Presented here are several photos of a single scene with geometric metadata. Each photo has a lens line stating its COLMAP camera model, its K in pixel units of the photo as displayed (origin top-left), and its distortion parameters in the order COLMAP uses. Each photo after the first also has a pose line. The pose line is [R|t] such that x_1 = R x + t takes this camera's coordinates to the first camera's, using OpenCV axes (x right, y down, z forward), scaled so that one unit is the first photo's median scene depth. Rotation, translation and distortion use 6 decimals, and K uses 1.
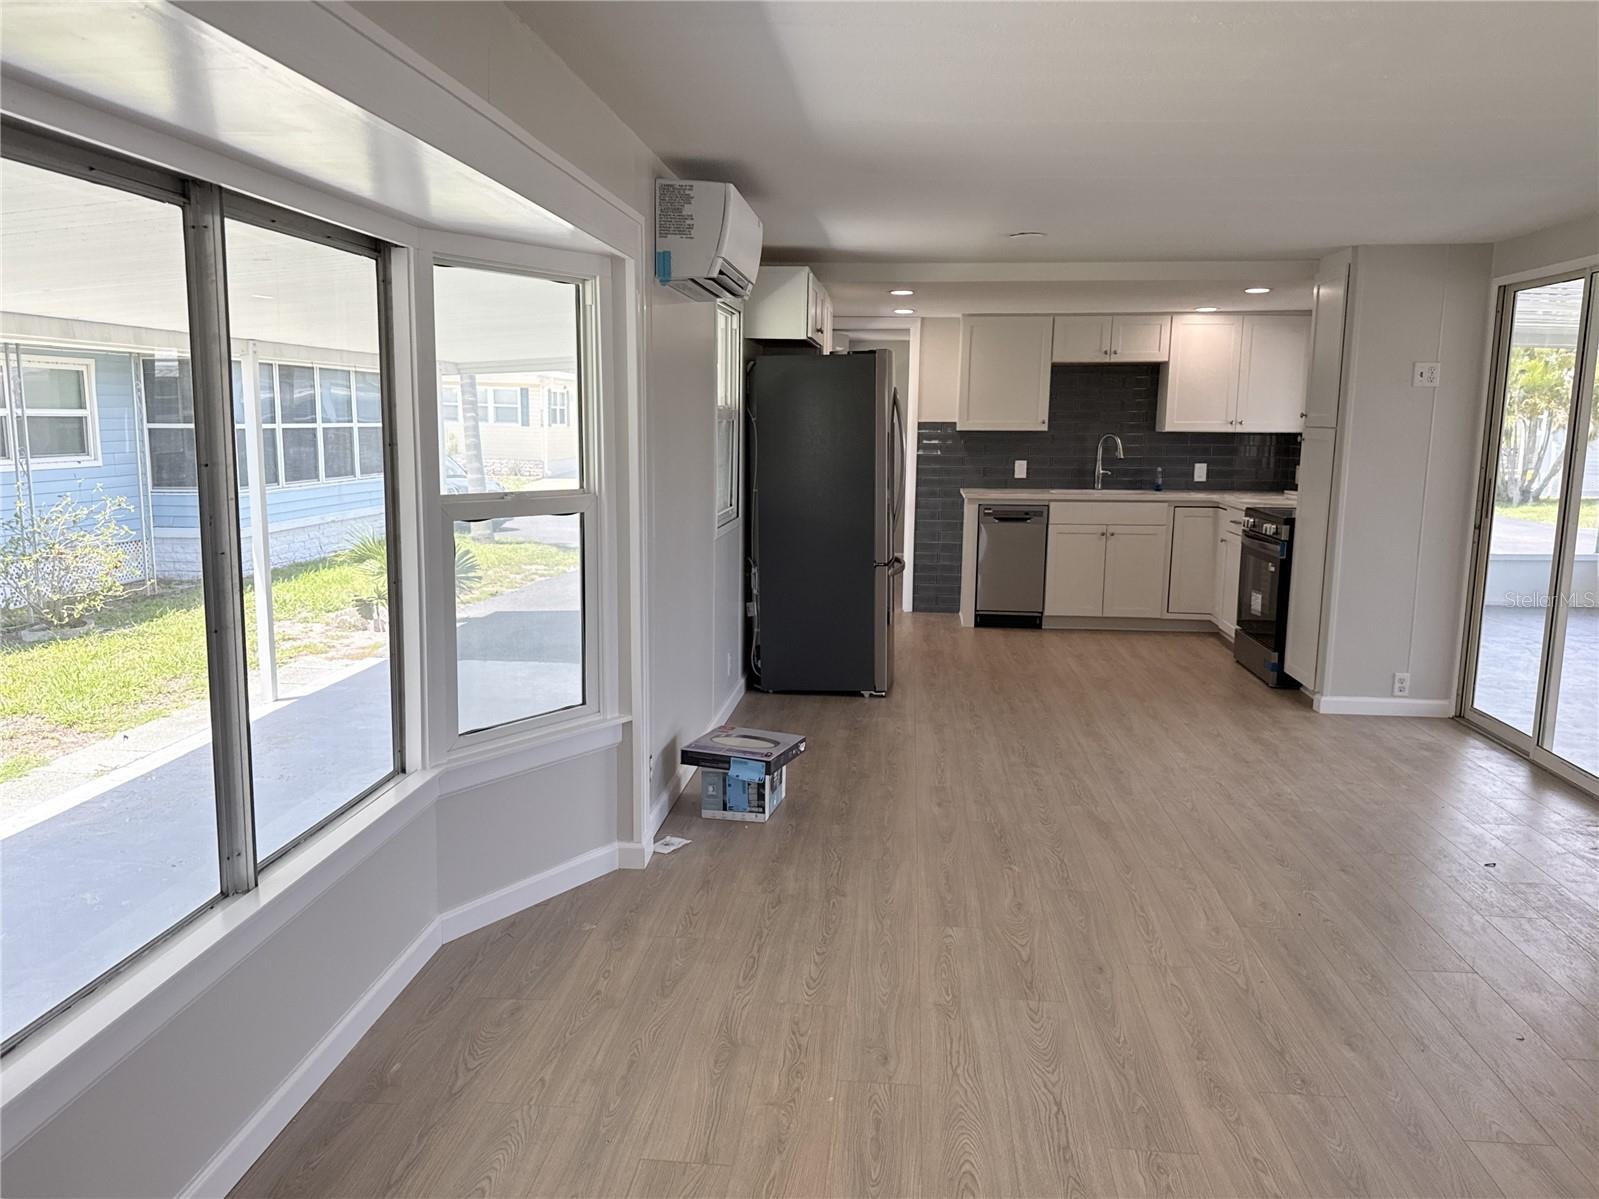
lens RADIAL K [[1172.4, 0, 809.8], [0, 1172.4, 600.2], [0, 0, 1]] dist [0.067623, -0.061548]
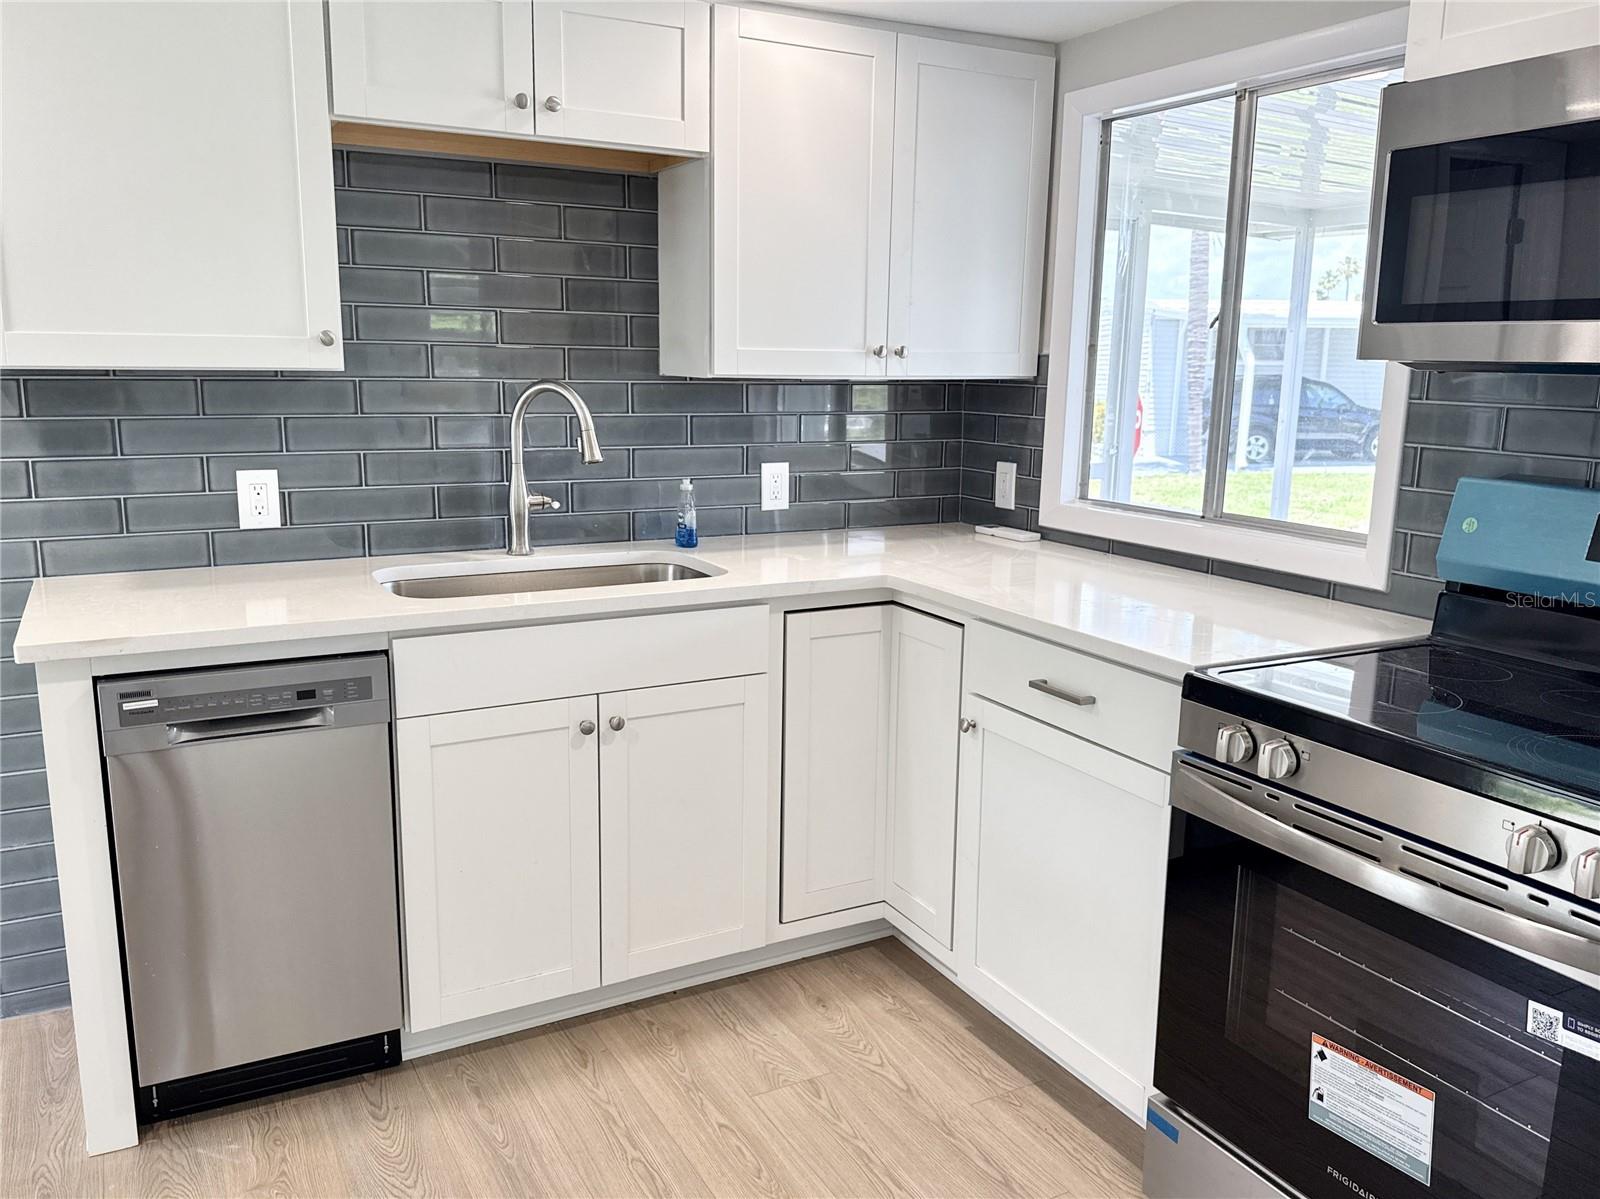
lens RADIAL K [[1244.3, 0, 796.3], [0, 1244.3, 623.5], [0, 0, 1]] dist [0.002963, 0.001175]
pose [[0.834560, -0.110279, 0.539766, 0.125206], [0.083255, 0.993754, 0.074308, -0.097227], [-0.544590, -0.017076, 0.838529, 0.693088]]
